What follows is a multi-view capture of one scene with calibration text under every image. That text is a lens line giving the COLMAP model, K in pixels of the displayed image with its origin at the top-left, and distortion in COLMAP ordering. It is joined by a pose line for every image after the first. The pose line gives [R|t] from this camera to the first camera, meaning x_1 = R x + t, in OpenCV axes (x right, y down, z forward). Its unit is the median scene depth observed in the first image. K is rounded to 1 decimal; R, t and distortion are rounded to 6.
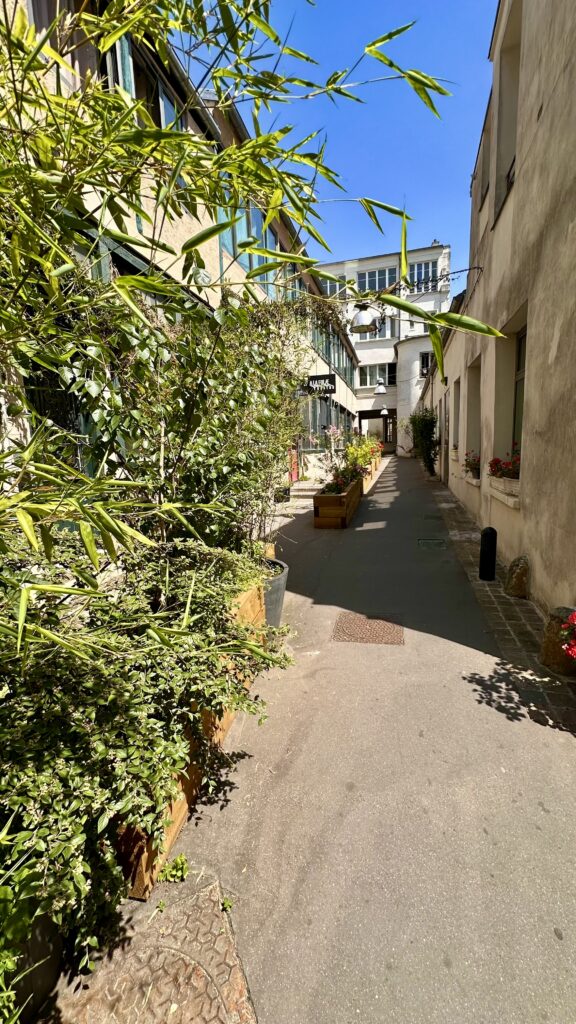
lens RADIAL K [[423.5, 0, 288.0], [0, 423.5, 512.0], [0, 0, 1]] dist [-0.002287, -0.000216]
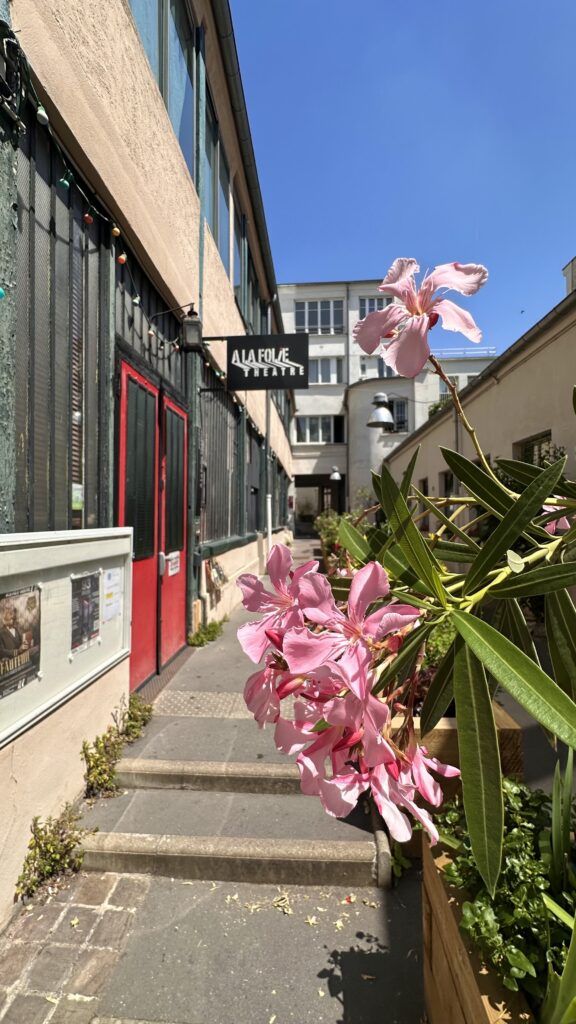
lens RADIAL K [[423.5, 0, 288.0], [0, 423.5, 512.0], [0, 0, 1]] dist [-0.002287, -0.000216]
pose [[0.980391, 0.035293, 0.193876, 0.016078], [-0.003855, 0.987078, -0.160197, -0.059938], [-0.197024, 0.156308, 0.967858, 0.316471]]
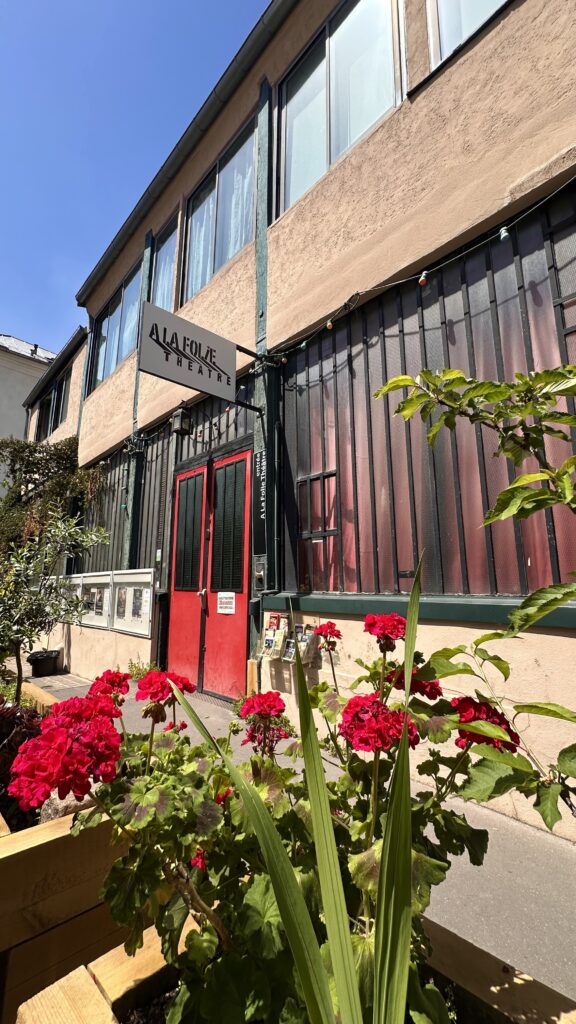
lens RADIAL K [[423.5, 0, 288.0], [0, 423.5, 512.0], [0, 0, 1]] dist [-0.002287, -0.000216]
pose [[-0.525027, -0.108096, -0.844193, 0.133425], [-0.104165, 0.992606, -0.062316, -0.092721], [0.844687, 0.055218, -0.532404, 0.579635]]
